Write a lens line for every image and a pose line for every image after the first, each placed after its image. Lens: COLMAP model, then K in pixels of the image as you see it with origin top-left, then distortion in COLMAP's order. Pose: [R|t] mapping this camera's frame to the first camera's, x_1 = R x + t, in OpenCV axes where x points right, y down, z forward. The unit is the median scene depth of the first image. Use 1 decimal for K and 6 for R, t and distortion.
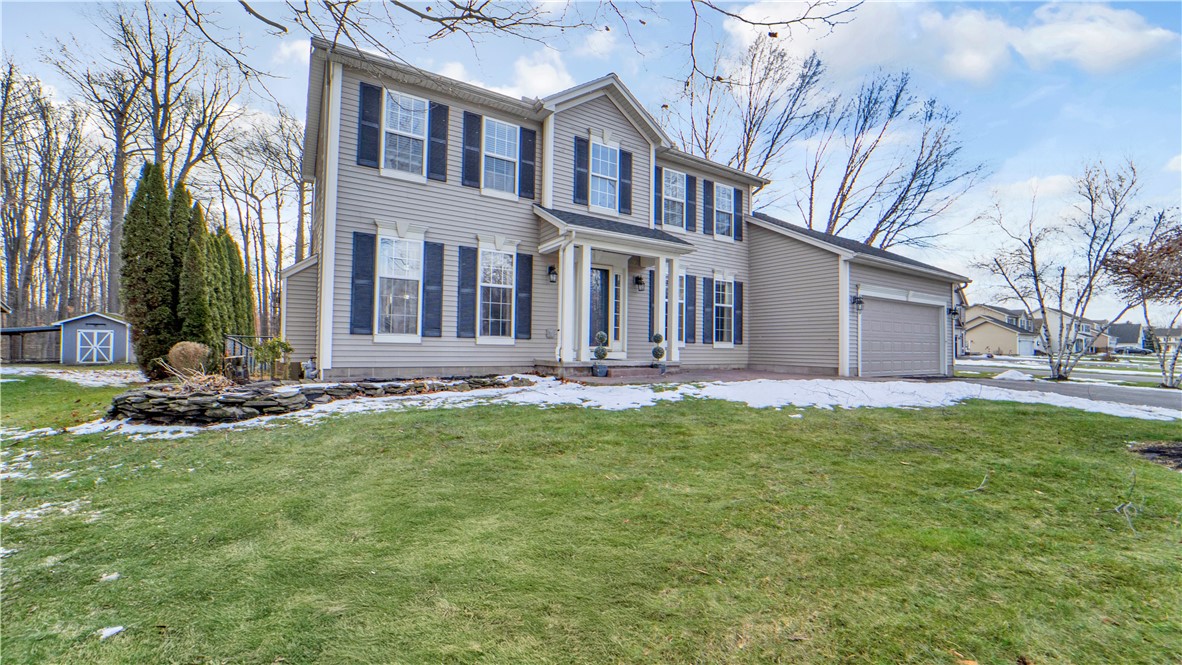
lens RADIAL K [[482.2, 0, 595.6], [0, 482.2, 326.4], [0, 0, 1]] dist [-0.015983, 0.000547]
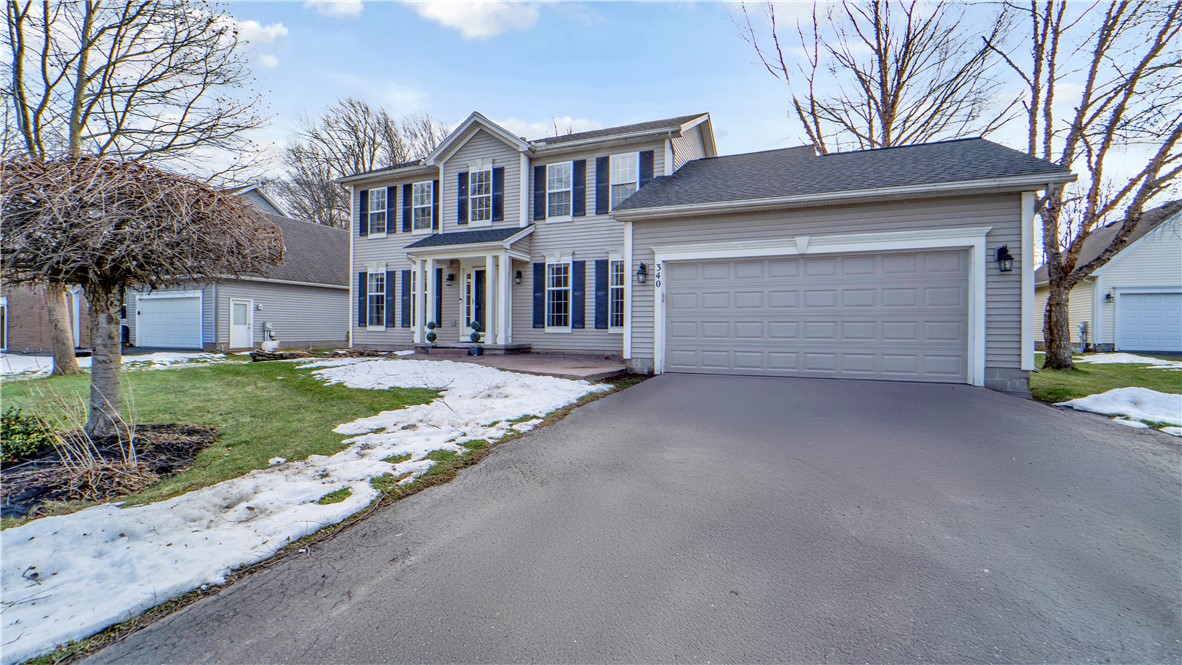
lens RADIAL K [[482.2, 0, 600.4], [0, 482.2, 332.1], [0, 0, 1]] dist [-0.015983, 0.000547]
pose [[0.568302, -0.010949, -0.822748, 1.247787], [0.034352, 0.999355, 0.010429, 0.039084], [0.822103, -0.034190, 0.568311, 0.551273]]
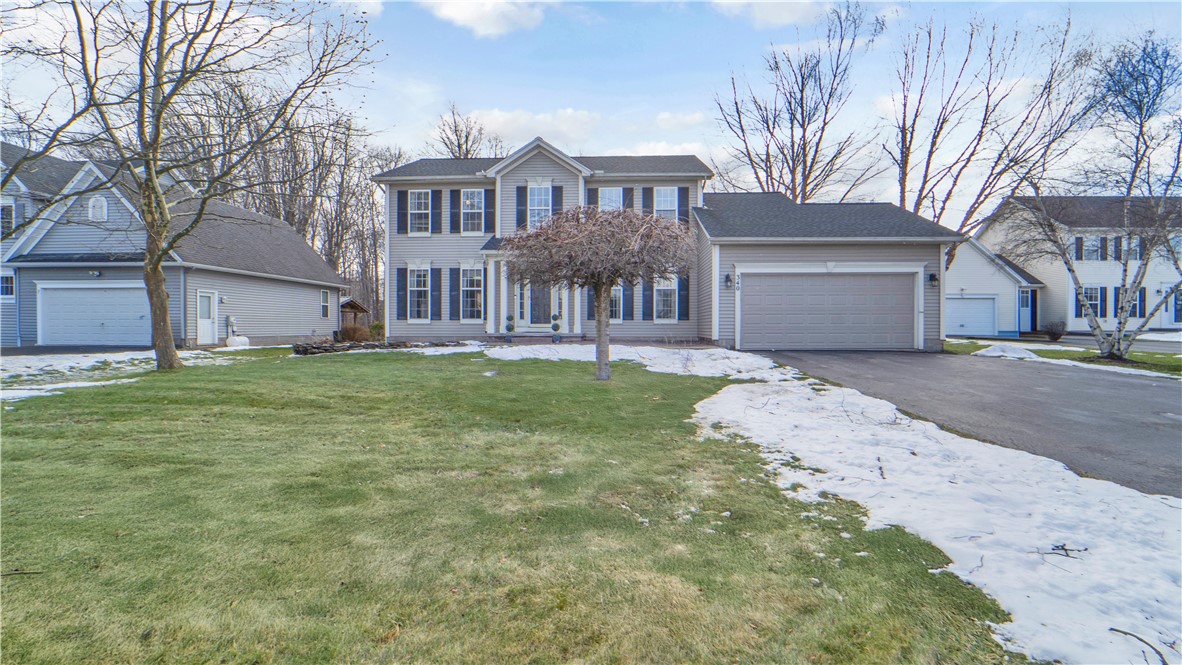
lens RADIAL K [[482.2, 0, 599.5], [0, 482.2, 328.5], [0, 0, 1]] dist [-0.015983, 0.000547]
pose [[0.810325, -0.015112, -0.585786, 1.050268], [0.037272, 0.998972, 0.025787, 0.025001], [0.584794, -0.042730, 0.810056, -0.101952]]
